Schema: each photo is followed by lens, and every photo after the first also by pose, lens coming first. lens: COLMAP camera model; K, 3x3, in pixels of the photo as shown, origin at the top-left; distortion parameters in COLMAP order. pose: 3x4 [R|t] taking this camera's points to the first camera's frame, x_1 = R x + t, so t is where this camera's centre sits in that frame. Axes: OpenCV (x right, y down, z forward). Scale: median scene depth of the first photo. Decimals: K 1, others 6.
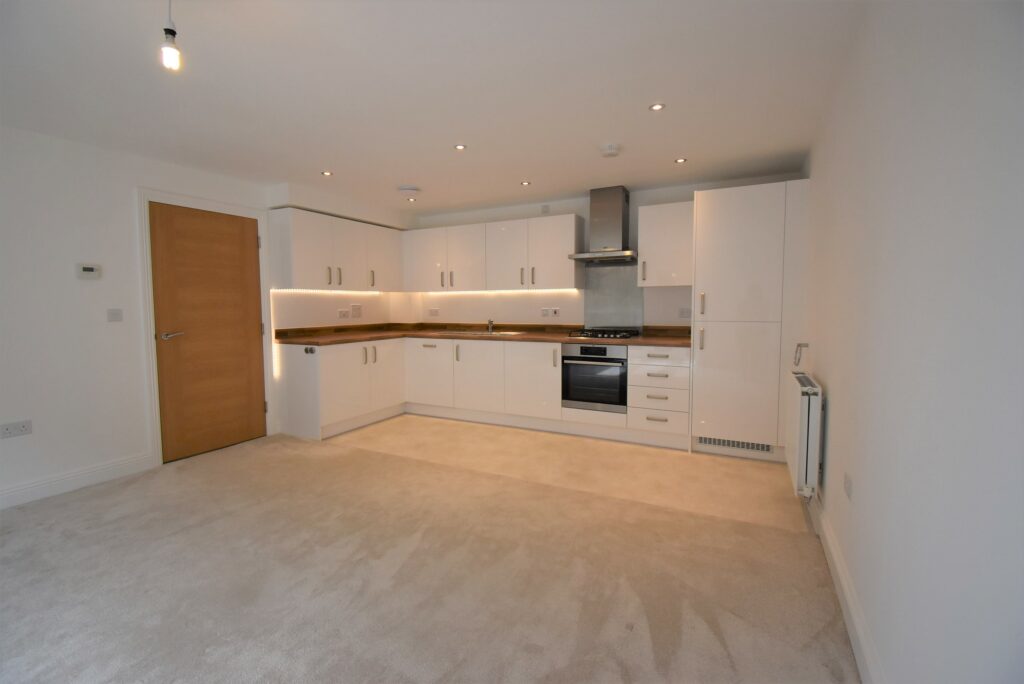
lens RADIAL K [[455.5, 0, 500.2], [0, 455.5, 339.5], [0, 0, 1]] dist [-0.002678, -0.000479]
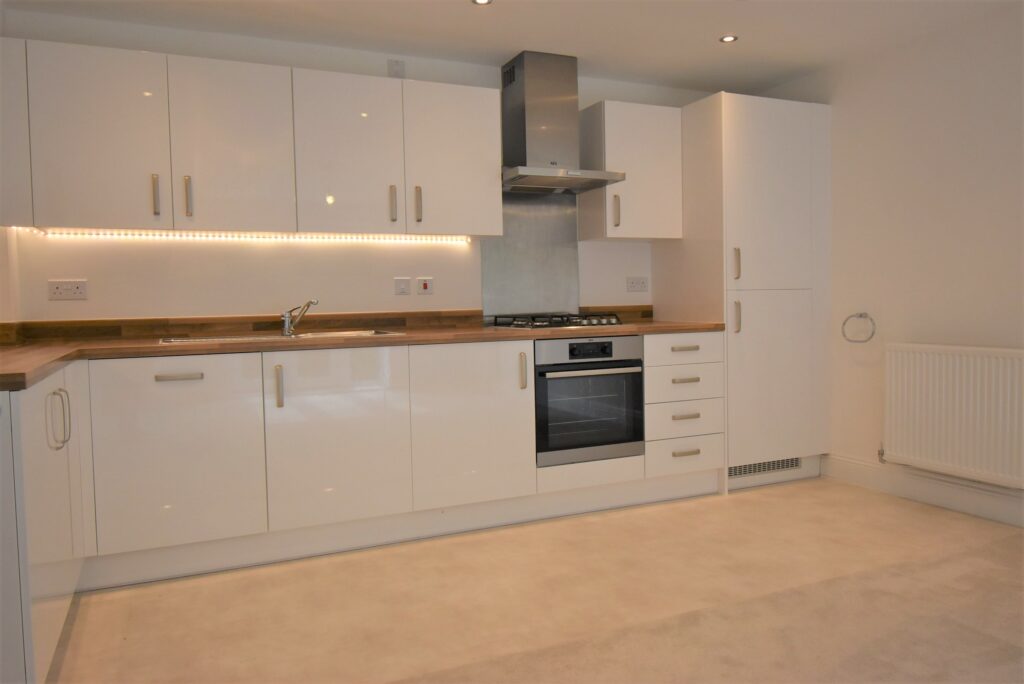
lens RADIAL K [[768.5, 0, 512.0], [0, 768.5, 342.0], [0, 0, 1]] dist [0.003638, -0.000197]
pose [[0.599993, -0.047009, 0.798623, -0.556375], [0.078270, 0.996932, -0.000121, 0.008165], [-0.796167, 0.062581, 0.601832, 0.508083]]
